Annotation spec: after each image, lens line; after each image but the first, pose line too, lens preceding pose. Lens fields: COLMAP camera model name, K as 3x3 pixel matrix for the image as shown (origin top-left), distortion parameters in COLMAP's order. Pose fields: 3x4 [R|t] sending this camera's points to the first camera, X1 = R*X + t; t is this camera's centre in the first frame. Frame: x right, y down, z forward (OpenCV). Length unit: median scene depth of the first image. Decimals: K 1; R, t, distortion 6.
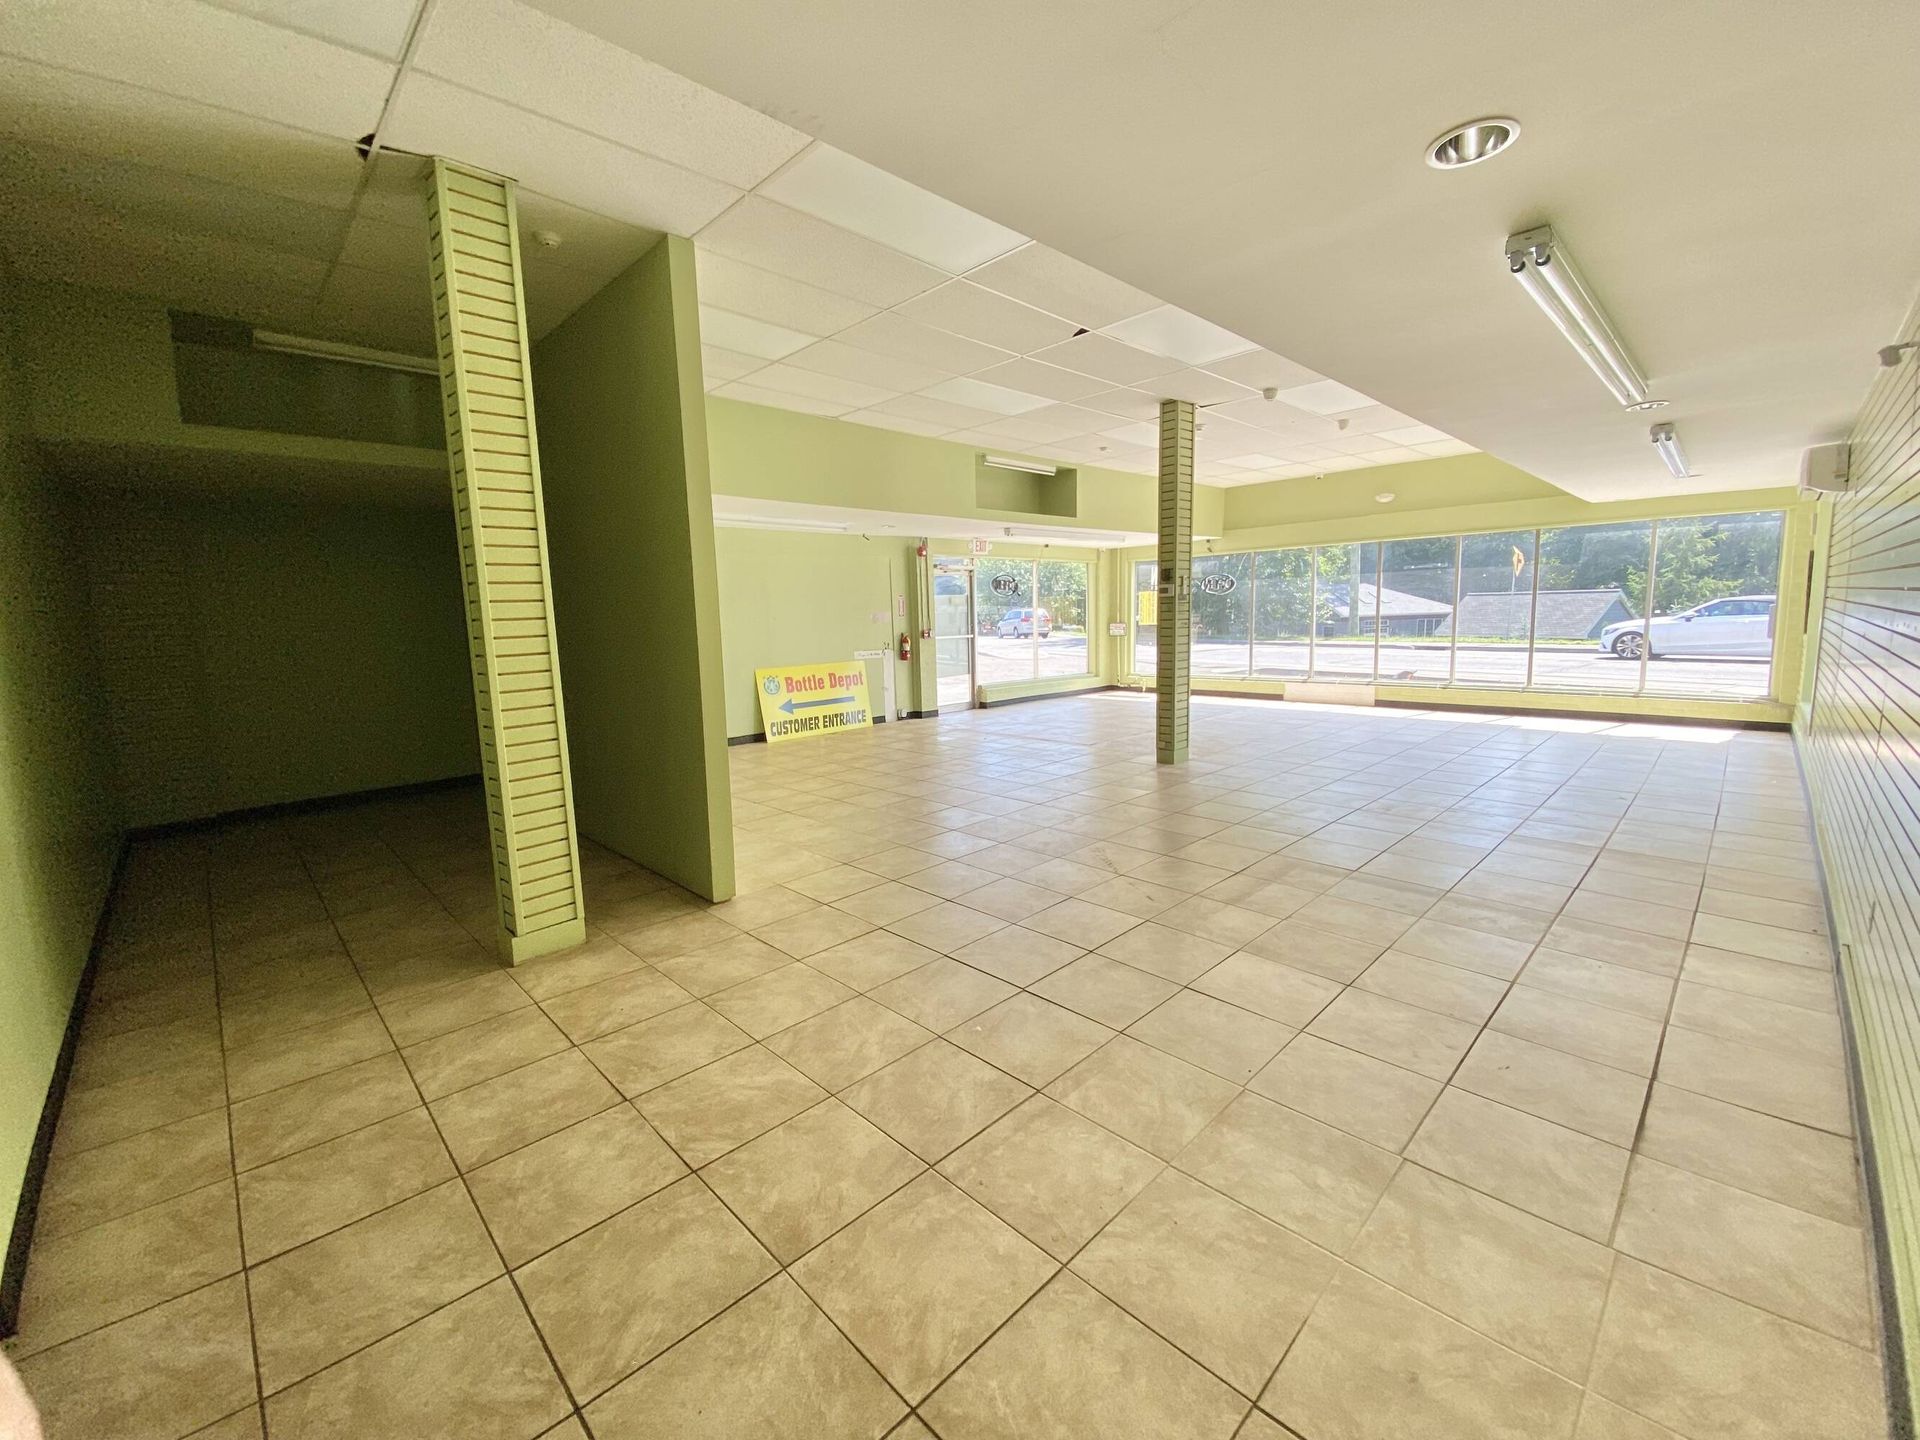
lens RADIAL K [[780.3, 0, 960.0], [0, 780.3, 720.0], [0, 0, 1]] dist [-0.000175, 0.000032]
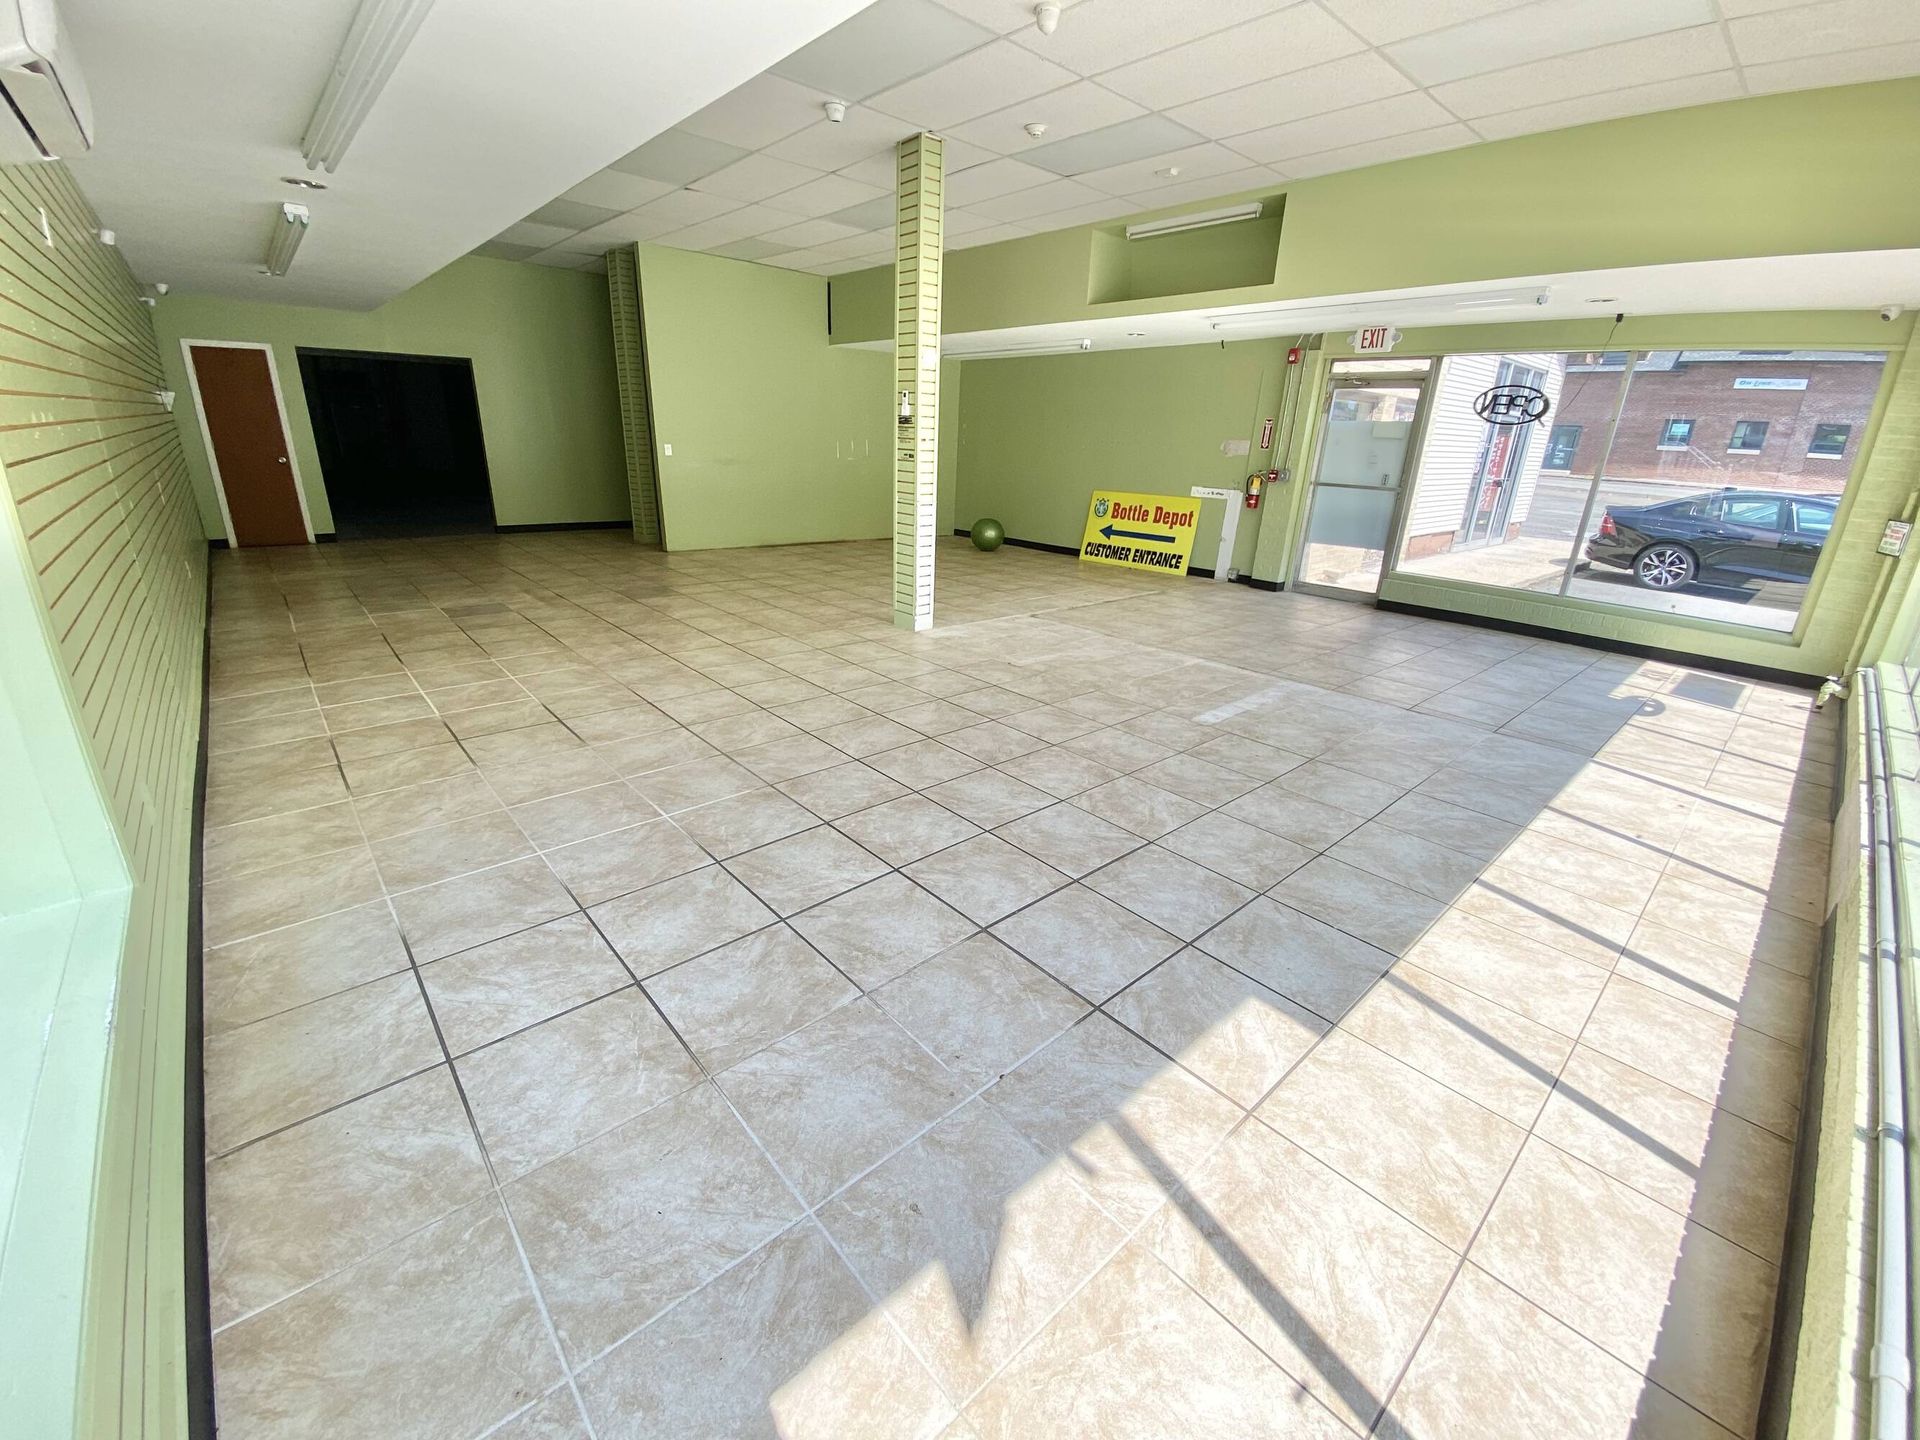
lens RADIAL K [[785.0, 0, 960.0], [0, 785.0, 720.0], [0, 0, 1]] dist [0.000084, -0.000058]
pose [[-0.041610, 0.365144, -0.930021, 0.813282], [-0.164979, 0.915539, 0.366839, -0.131847], [0.985419, 0.168698, 0.022145, 0.785283]]
